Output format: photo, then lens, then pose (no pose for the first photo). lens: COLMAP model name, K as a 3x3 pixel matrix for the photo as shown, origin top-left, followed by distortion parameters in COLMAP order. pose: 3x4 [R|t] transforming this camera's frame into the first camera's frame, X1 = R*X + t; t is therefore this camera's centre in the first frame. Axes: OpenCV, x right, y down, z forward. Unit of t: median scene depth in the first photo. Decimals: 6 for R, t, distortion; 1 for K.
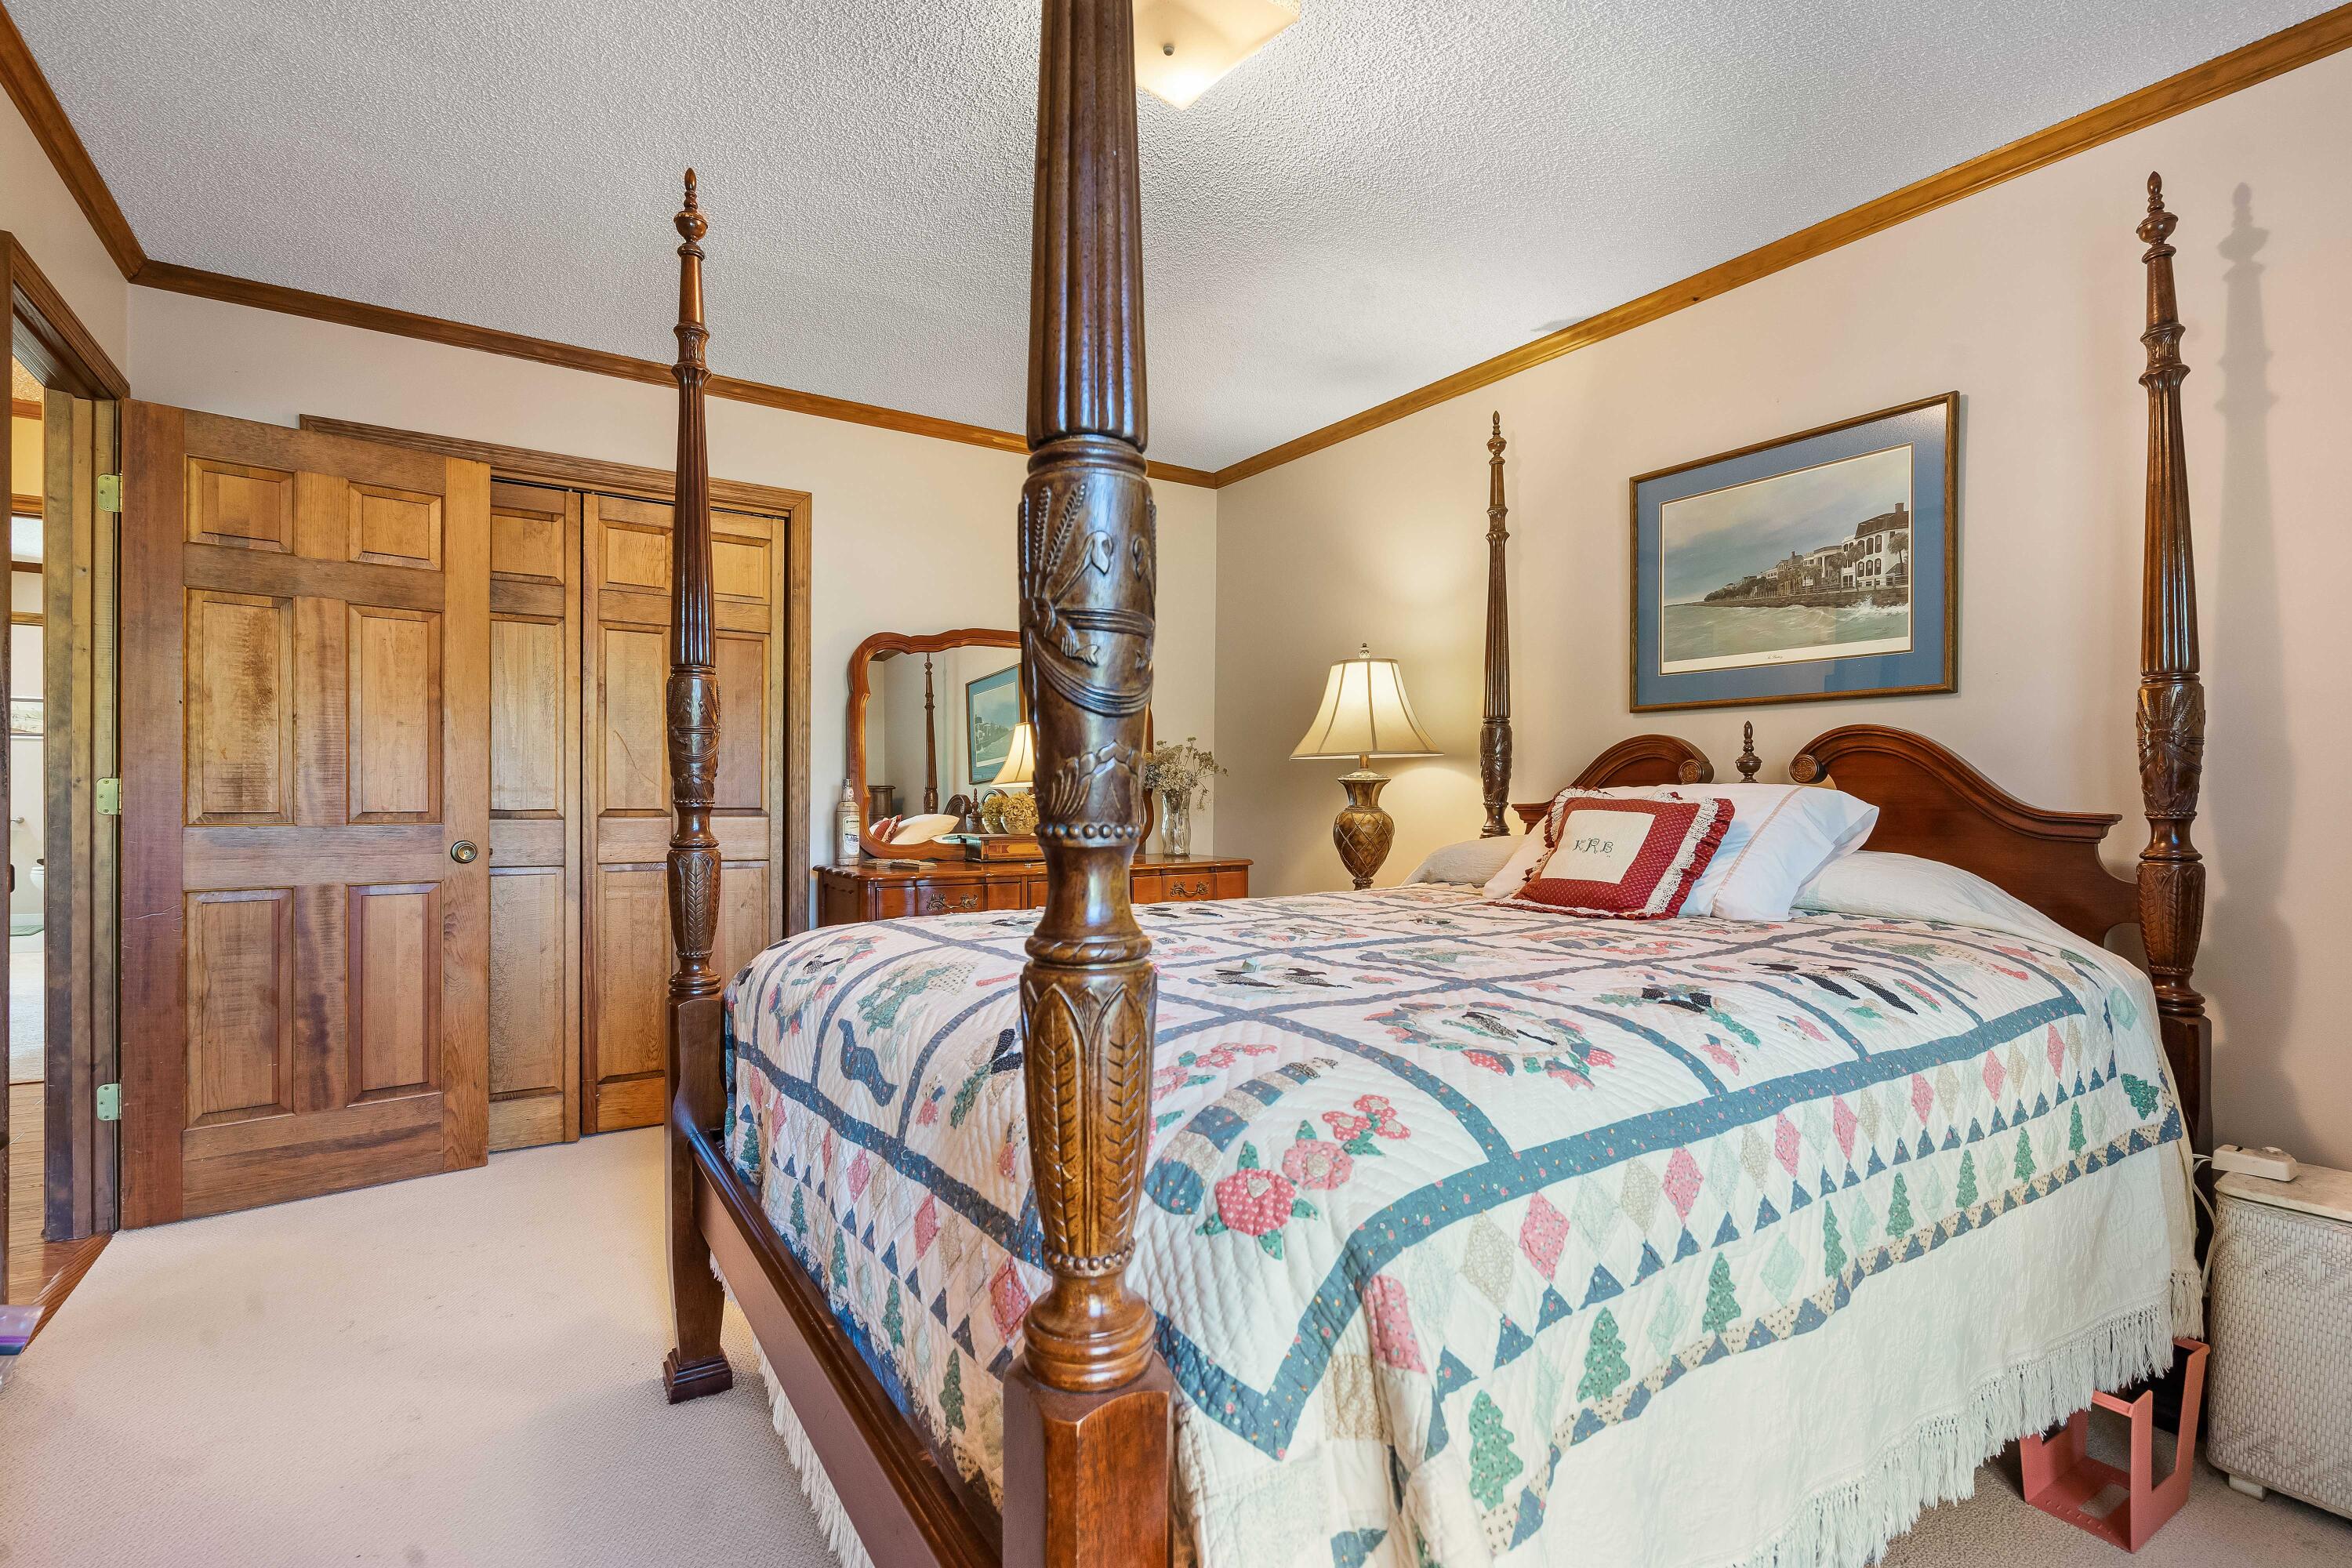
lens RADIAL K [[1081.3, 0, 1156.1], [0, 1081.3, 760.9], [0, 0, 1]] dist [-0.001161, -0.000482]
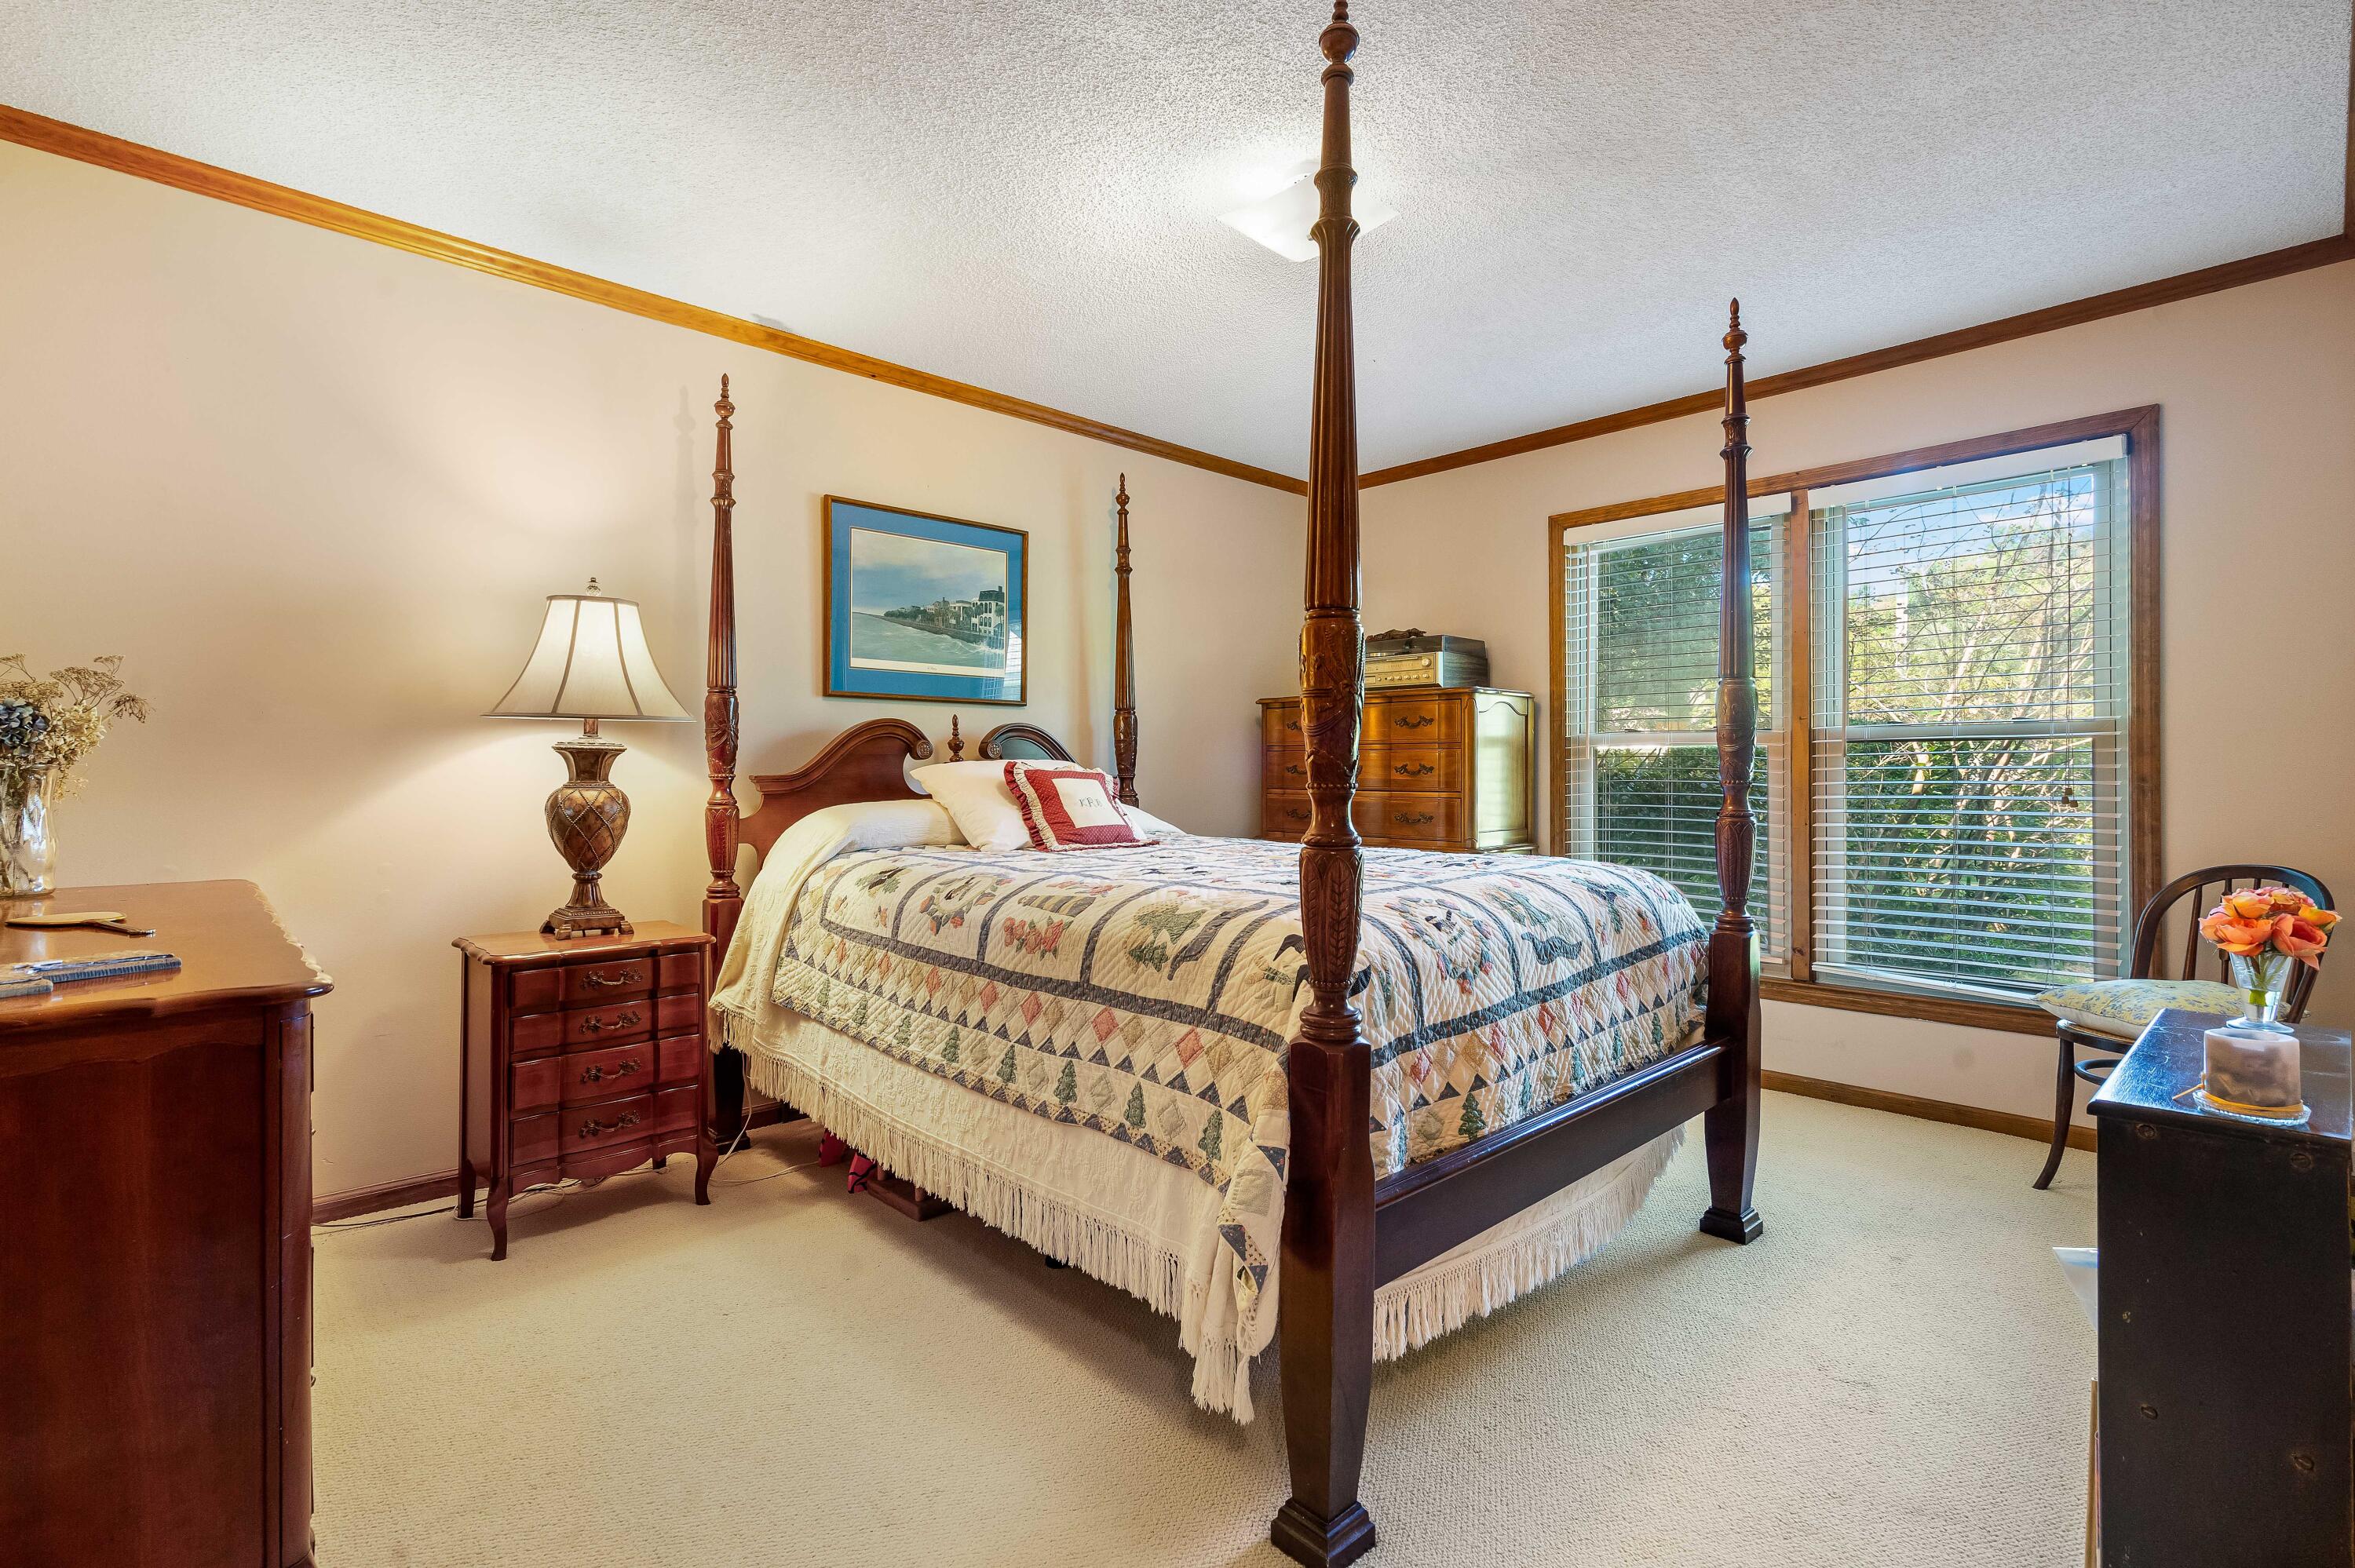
lens RADIAL K [[1082.5, 0, 1157.6], [0, 1082.5, 760.8], [0, 0, 1]] dist [-0.001161, -0.000482]
pose [[-0.168076, -0.007256, 0.985747, -0.901899], [-0.032202, 0.999480, 0.001866, 0.013745], [-0.985248, -0.031429, -0.168222, 0.965676]]
